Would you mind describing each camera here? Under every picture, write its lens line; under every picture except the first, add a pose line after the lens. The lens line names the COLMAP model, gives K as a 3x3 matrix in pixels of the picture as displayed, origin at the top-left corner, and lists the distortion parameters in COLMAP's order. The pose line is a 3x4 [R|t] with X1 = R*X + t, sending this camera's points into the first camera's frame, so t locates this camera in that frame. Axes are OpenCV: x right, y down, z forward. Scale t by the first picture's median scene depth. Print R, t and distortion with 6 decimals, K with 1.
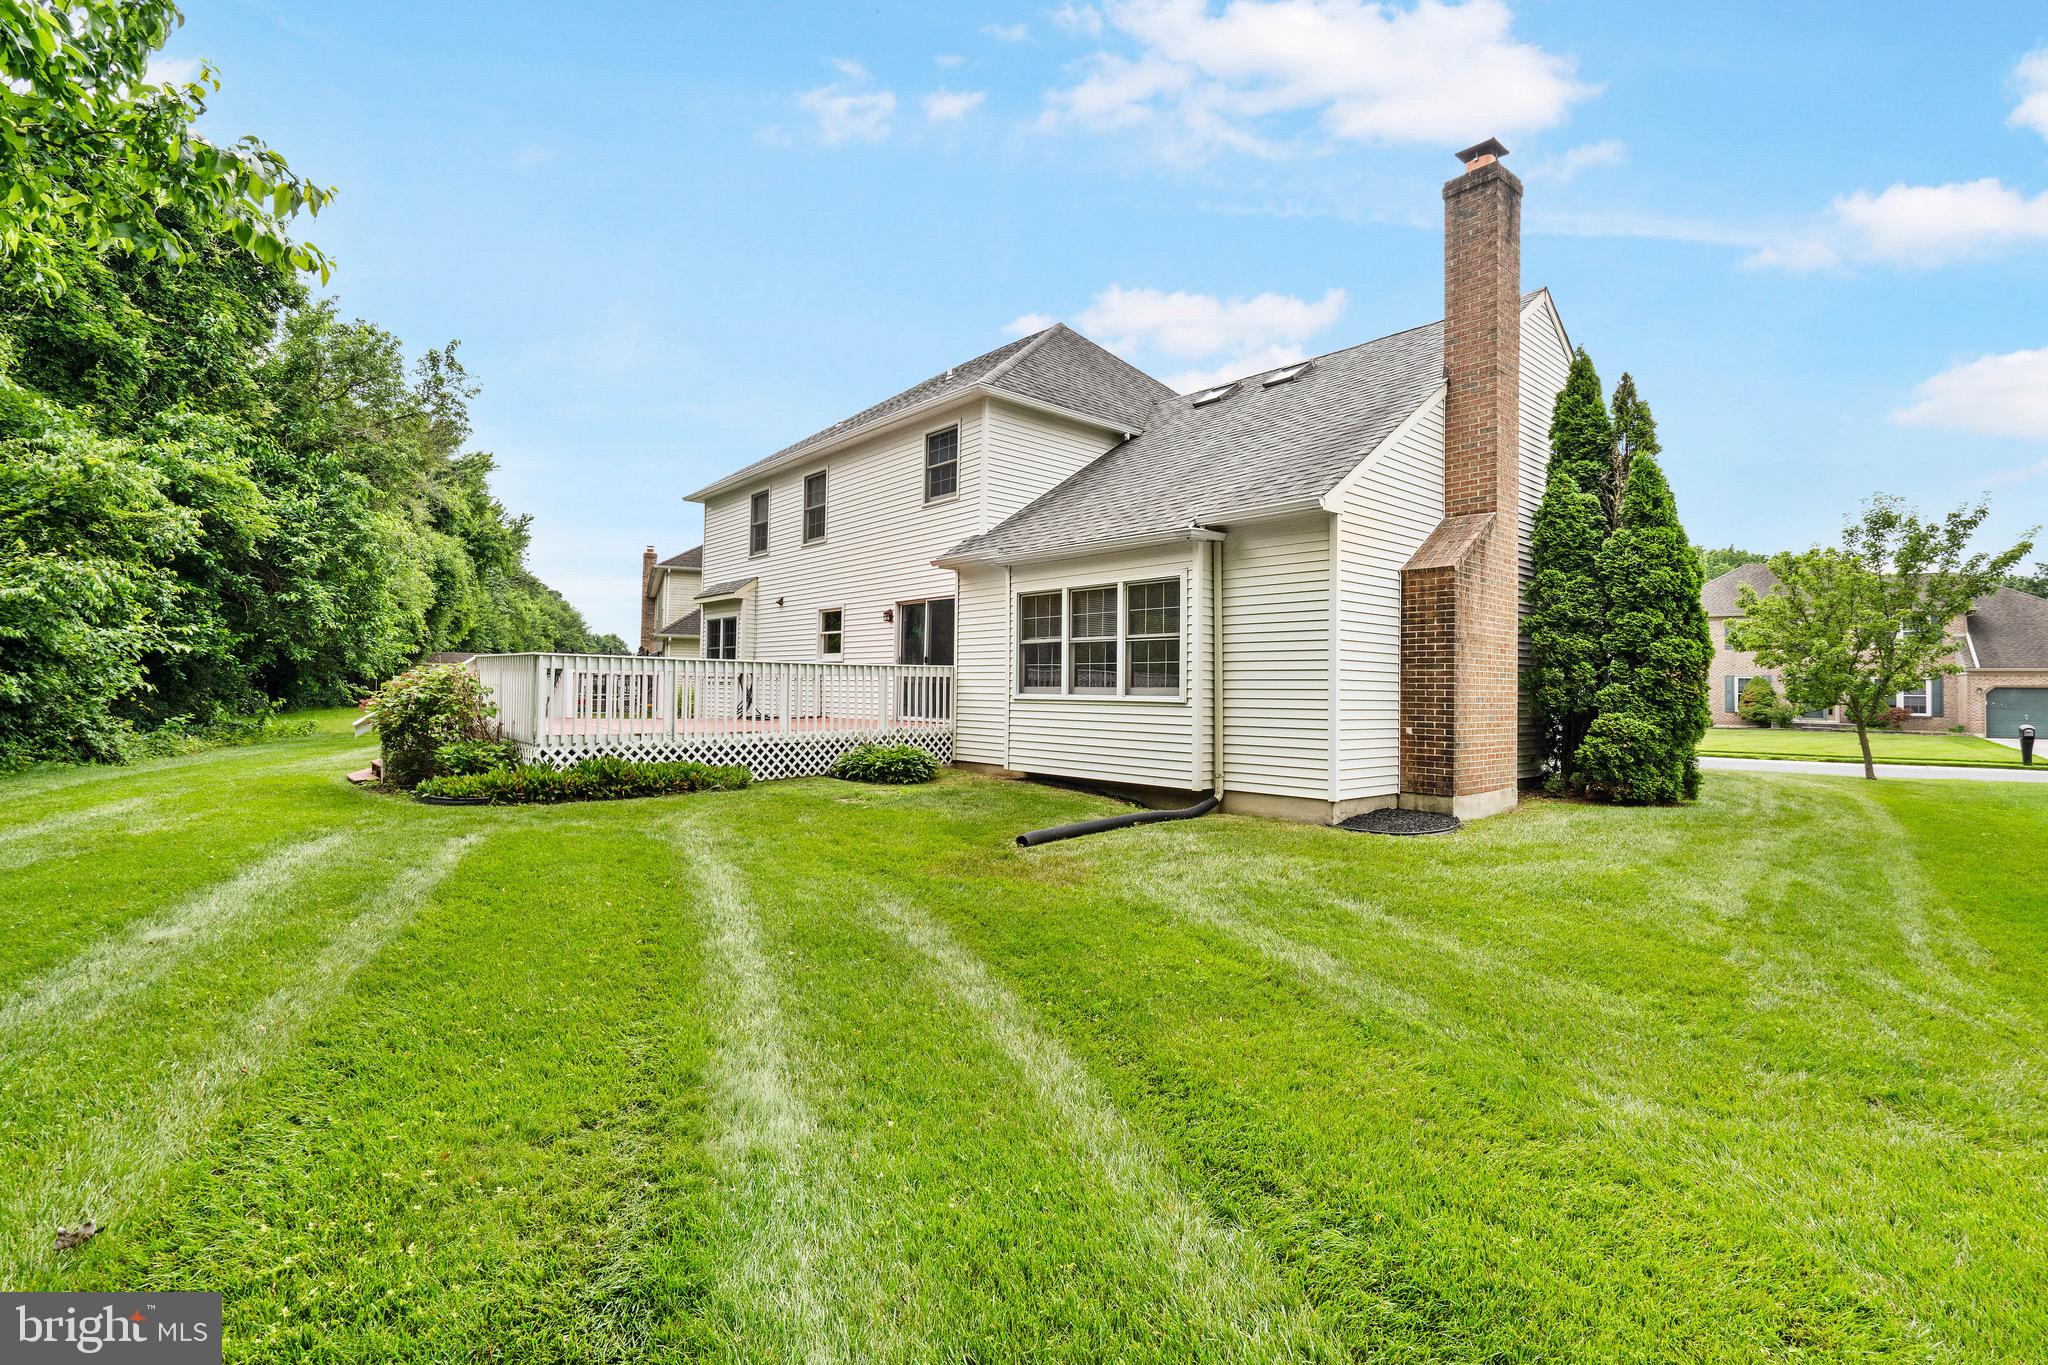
lens RADIAL K [[934.4, 0, 1031.3], [0, 934.4, 689.7], [0, 0, 1]] dist [0.003773, 0.000780]
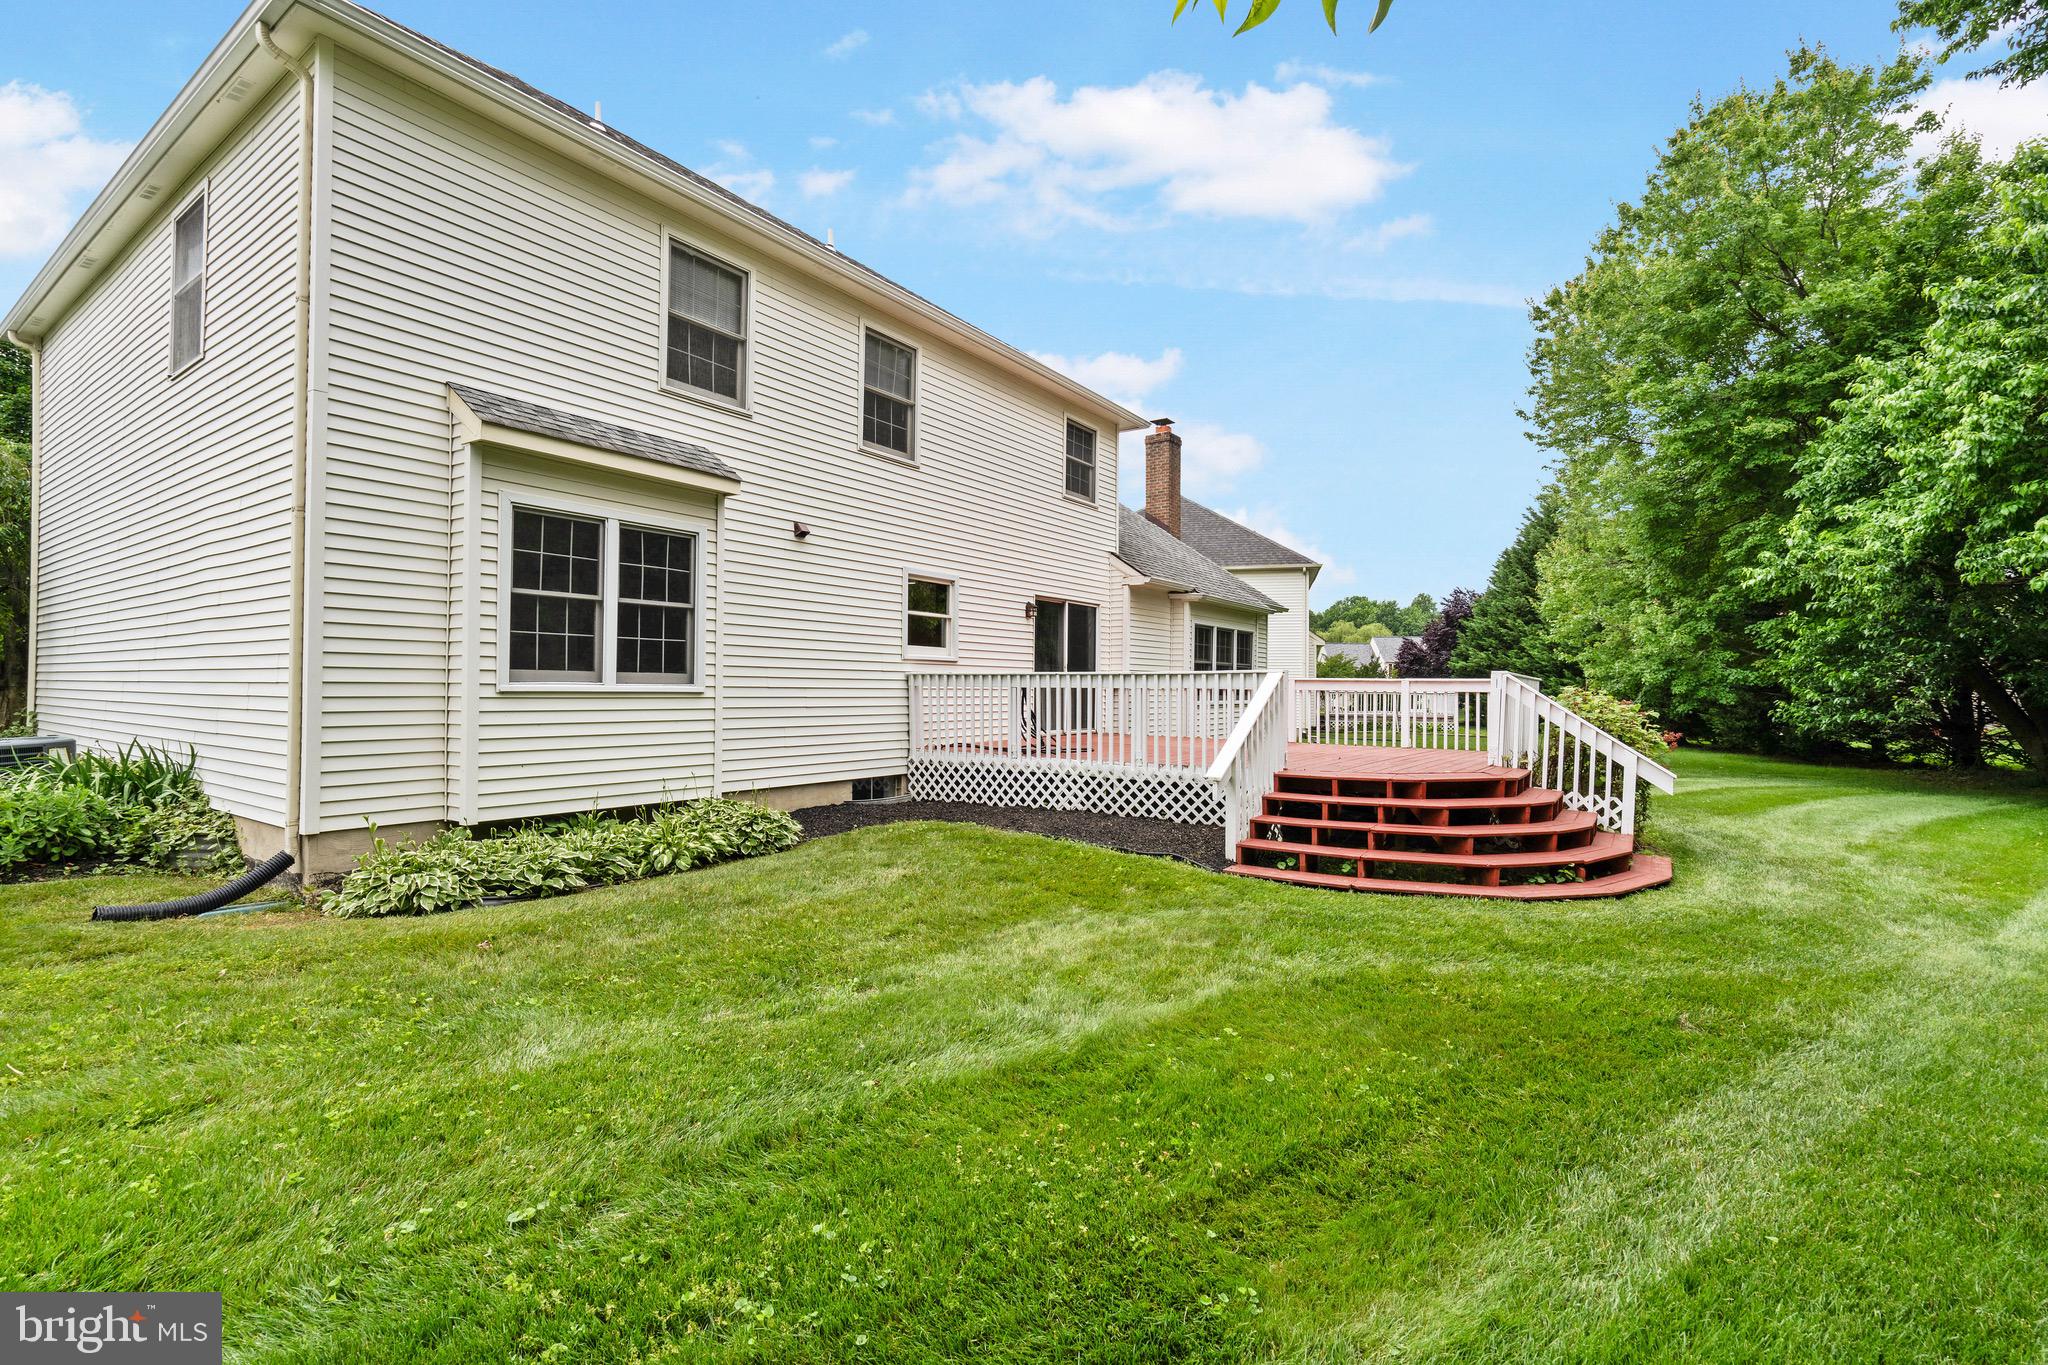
lens RADIAL K [[934.4, 0, 1031.3], [0, 934.4, 689.7], [0, 0, 1]] dist [0.003773, 0.000780]
pose [[-0.249177, -0.012599, 0.968376, -0.973898], [-0.012537, 0.999874, 0.009783, -0.019491], [-0.968377, -0.009702, -0.249303, 1.249982]]
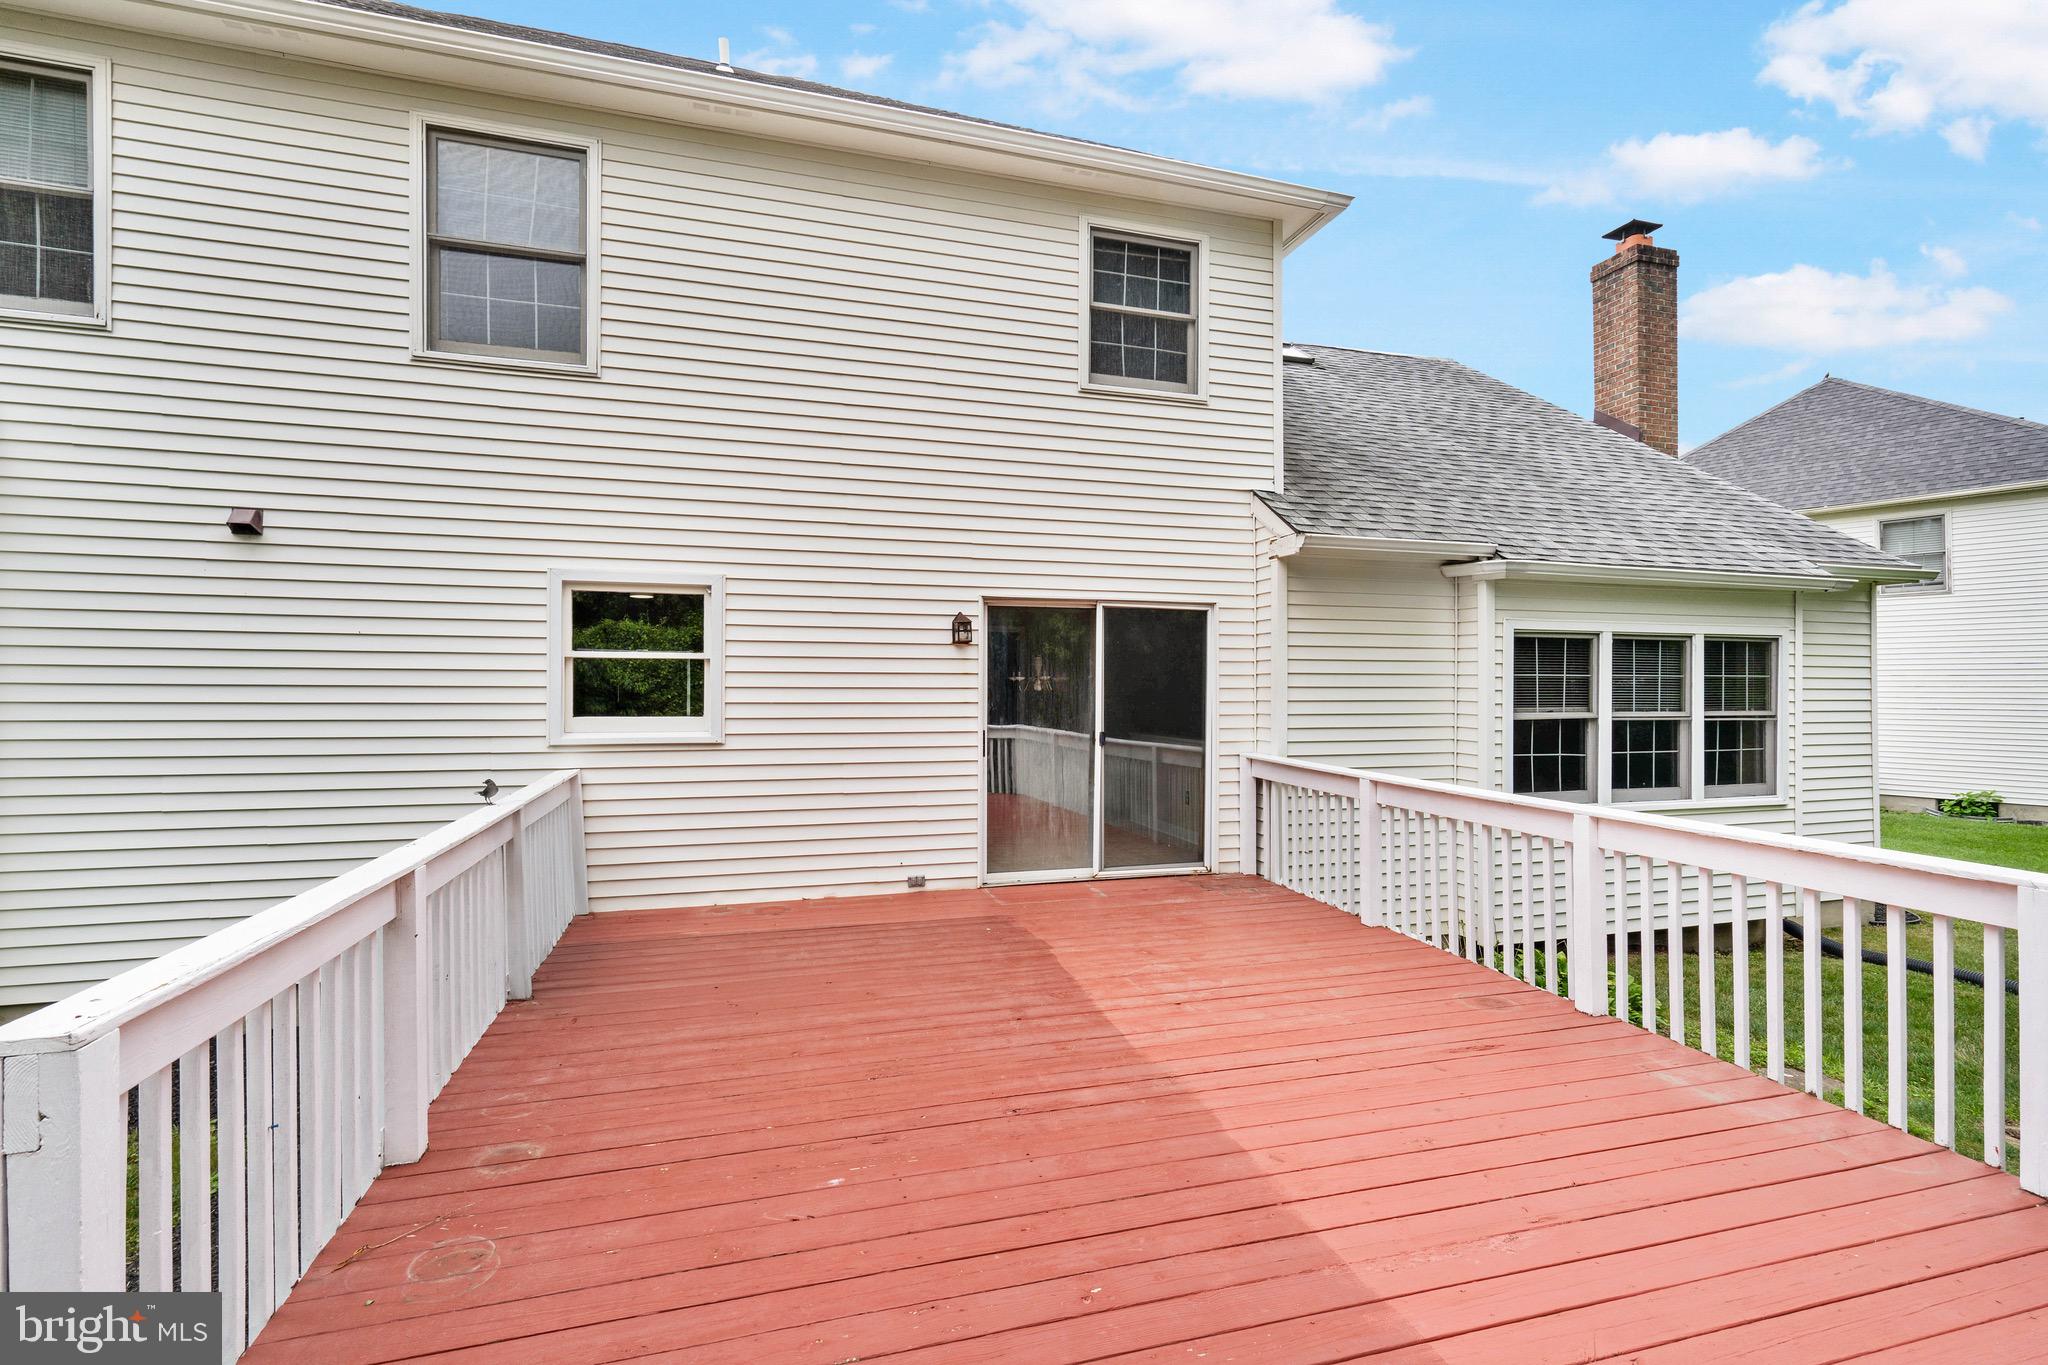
lens RADIAL K [[934.4, 0, 1031.3], [0, 934.4, 689.7], [0, 0, 1]] dist [0.003773, 0.000780]
pose [[0.409385, -0.009149, 0.912316, -0.525677], [0.002593, 0.999957, 0.008864, -0.059265], [-0.912358, -0.001264, 0.409392, 0.844988]]
